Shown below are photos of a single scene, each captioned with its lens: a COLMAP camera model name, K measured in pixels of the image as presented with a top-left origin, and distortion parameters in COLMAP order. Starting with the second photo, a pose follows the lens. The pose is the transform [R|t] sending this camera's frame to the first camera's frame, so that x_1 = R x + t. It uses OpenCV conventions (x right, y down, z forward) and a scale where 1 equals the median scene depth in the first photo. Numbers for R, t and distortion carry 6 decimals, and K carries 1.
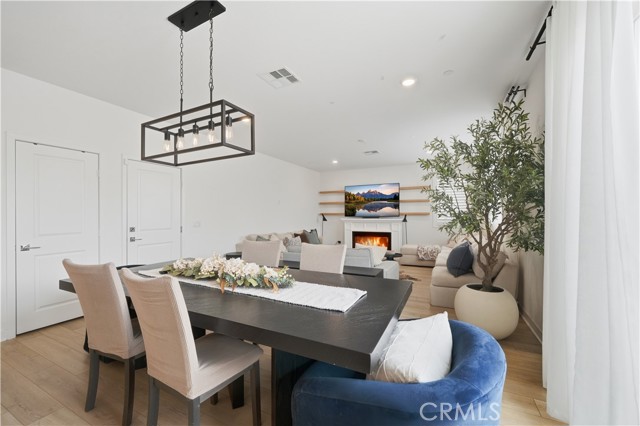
lens RADIAL K [[258.4, 0, 316.6], [0, 258.4, 214.7], [0, 0, 1]] dist [0.000877, 0.000082]
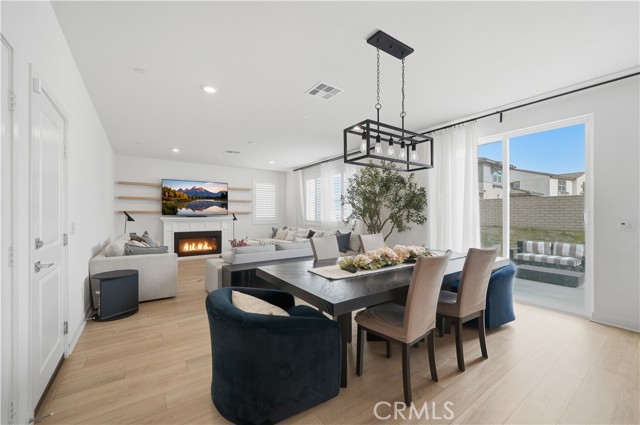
lens RADIAL K [[254.8, 0, 318.0], [0, 254.8, 215.5], [0, 0, 1]] dist [0.001906, 0.000119]
pose [[0.463702, 0.006197, 0.885970, -0.934304], [-0.001766, 0.999980, -0.006070, 0.026762], [-0.885990, 0.001250, 0.463704, 0.384587]]
